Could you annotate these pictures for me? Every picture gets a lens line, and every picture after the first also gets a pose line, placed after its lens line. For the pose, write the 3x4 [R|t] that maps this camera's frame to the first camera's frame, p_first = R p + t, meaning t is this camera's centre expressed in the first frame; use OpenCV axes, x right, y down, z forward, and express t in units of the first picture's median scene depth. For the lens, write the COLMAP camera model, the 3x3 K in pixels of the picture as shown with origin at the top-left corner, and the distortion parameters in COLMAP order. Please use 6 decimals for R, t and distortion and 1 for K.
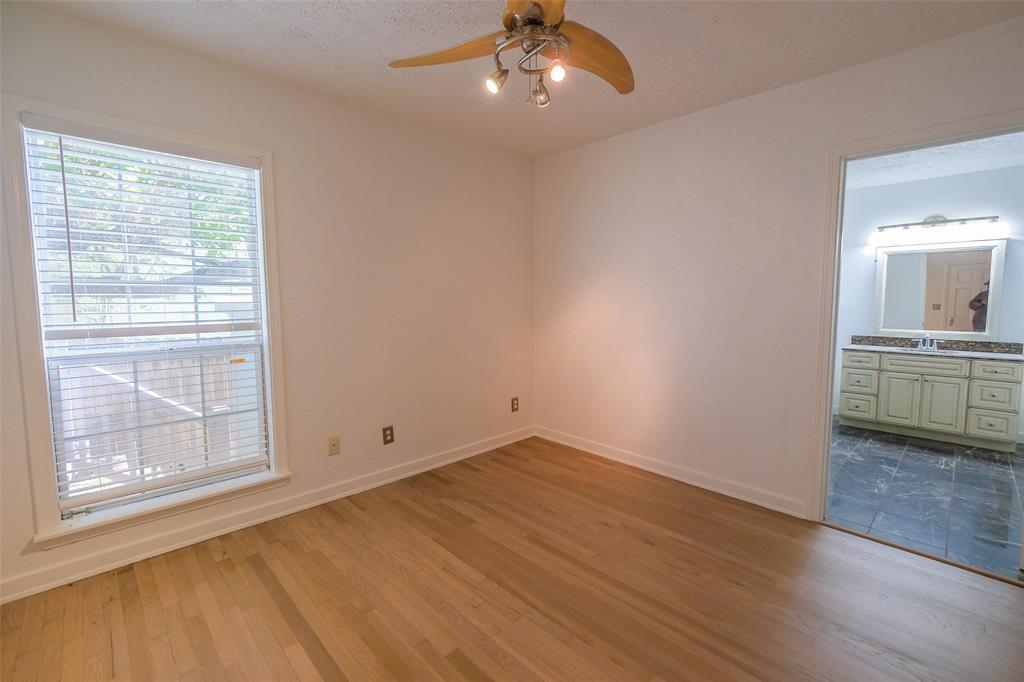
lens RADIAL K [[446.3, 0, 517.3], [0, 446.3, 340.0], [0, 0, 1]] dist [0.001958, -0.000208]
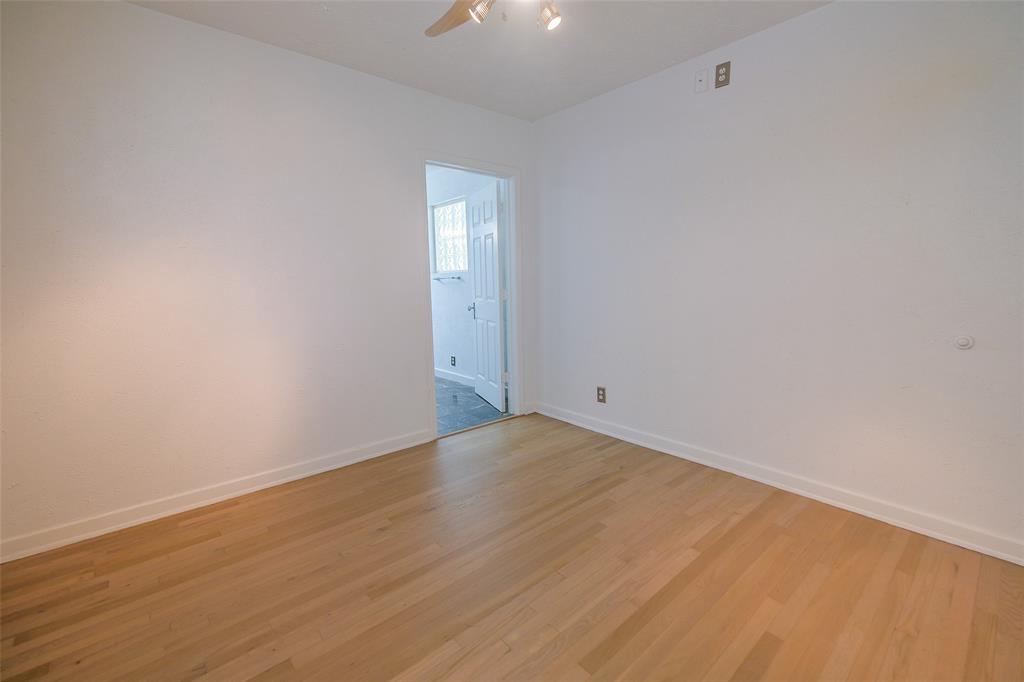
lens RADIAL K [[446.3, 0, 517.3], [0, 446.3, 340.0], [0, 0, 1]] dist [0.001958, -0.000208]
pose [[0.056446, -0.144332, 0.987918, -0.565998], [0.112018, 0.984163, 0.137383, -0.035122], [-0.992102, 0.102910, 0.071720, 0.620209]]
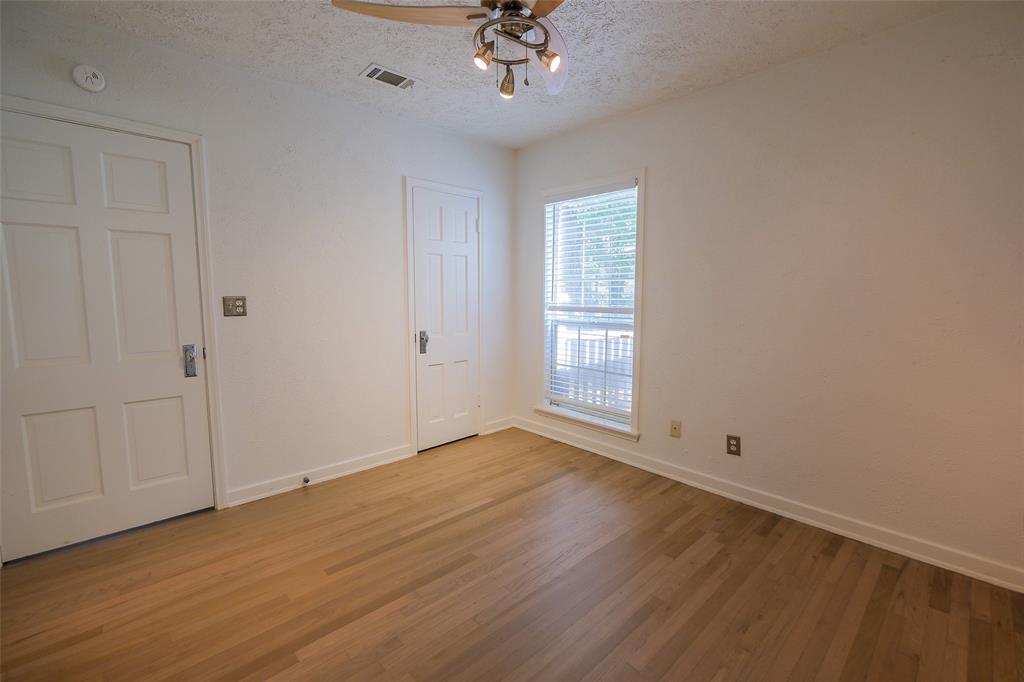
lens RADIAL K [[446.3, 0, 517.3], [0, 446.3, 340.0], [0, 0, 1]] dist [0.001958, -0.000208]
pose [[-0.020445, 0.110201, -0.993699, 0.678529], [-0.101438, 0.988549, 0.111717, -0.056576], [0.994632, 0.103082, -0.009032, 0.663437]]
